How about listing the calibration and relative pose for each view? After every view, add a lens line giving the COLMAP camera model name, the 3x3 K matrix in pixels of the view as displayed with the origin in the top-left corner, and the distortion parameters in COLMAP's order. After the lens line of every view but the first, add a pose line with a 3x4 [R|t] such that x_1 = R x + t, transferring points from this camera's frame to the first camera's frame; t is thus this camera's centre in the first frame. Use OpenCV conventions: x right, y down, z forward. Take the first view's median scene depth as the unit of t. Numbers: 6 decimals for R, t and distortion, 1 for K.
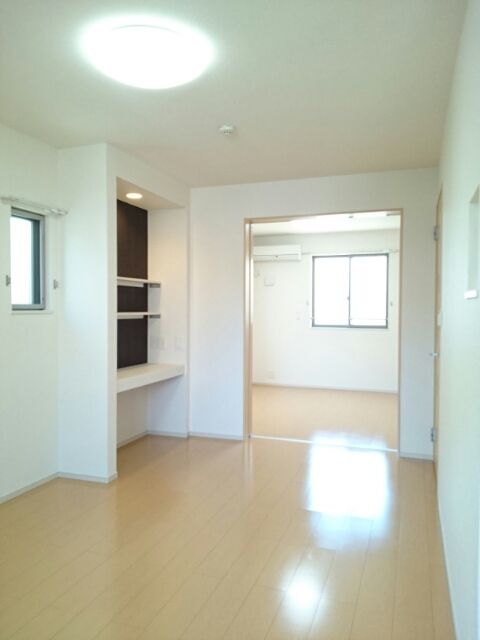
lens RADIAL K [[504.6, 0, 240.0], [0, 504.6, 320.0], [0, 0, 1]] dist [0.001056, -0.001810]
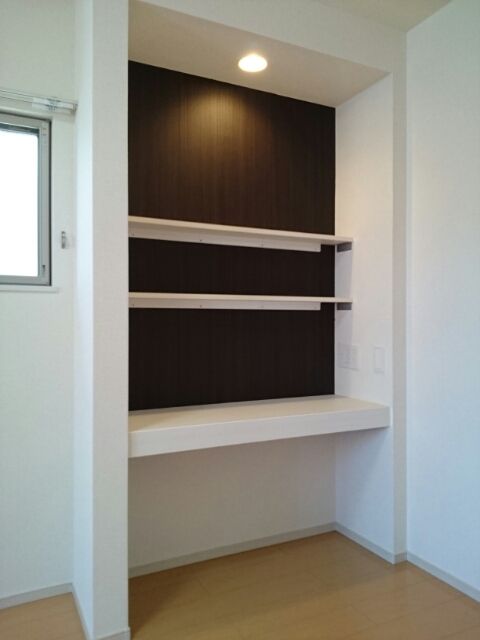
lens RADIAL K [[521.1, 0, 239.5], [0, 521.1, 312.7], [0, 0, 1]] dist [0.041971, 0.000045]
pose [[0.697486, -0.007892, -0.716555, 0.162528], [-0.003845, 0.999884, -0.014755, 0.009733], [0.716588, 0.013047, 0.697375, 0.626697]]
